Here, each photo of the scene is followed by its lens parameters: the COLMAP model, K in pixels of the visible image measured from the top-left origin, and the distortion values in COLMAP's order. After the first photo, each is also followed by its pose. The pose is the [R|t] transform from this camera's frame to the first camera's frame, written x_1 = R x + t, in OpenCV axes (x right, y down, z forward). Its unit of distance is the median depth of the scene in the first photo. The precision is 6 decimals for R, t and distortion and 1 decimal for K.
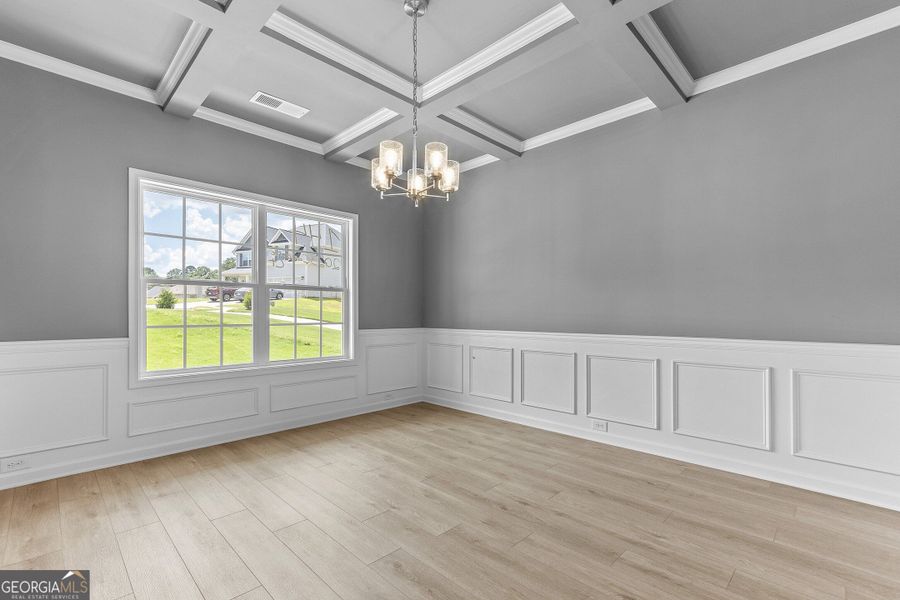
lens RADIAL K [[395.9, 0, 446.7], [0, 395.9, 314.9], [0, 0, 1]] dist [0.003471, 0.000405]
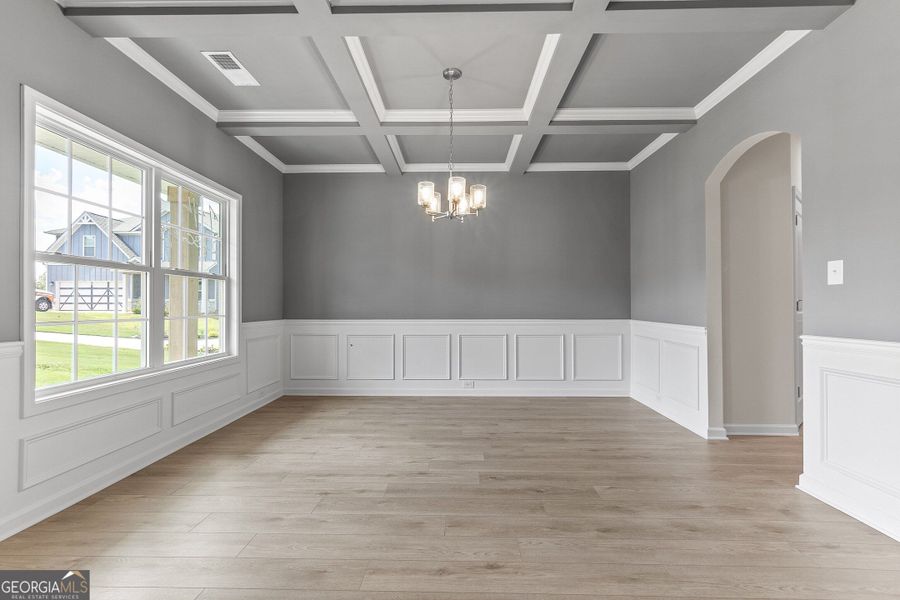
lens RADIAL K [[395.9, 0, 446.7], [0, 395.9, 304.2], [0, 0, 1]] dist [0.003471, 0.000405]
pose [[0.734334, 0.000113, 0.678788, -0.656801], [0.004423, 0.999978, -0.004952, 0.002709], [-0.678774, 0.006639, 0.734317, 0.027331]]
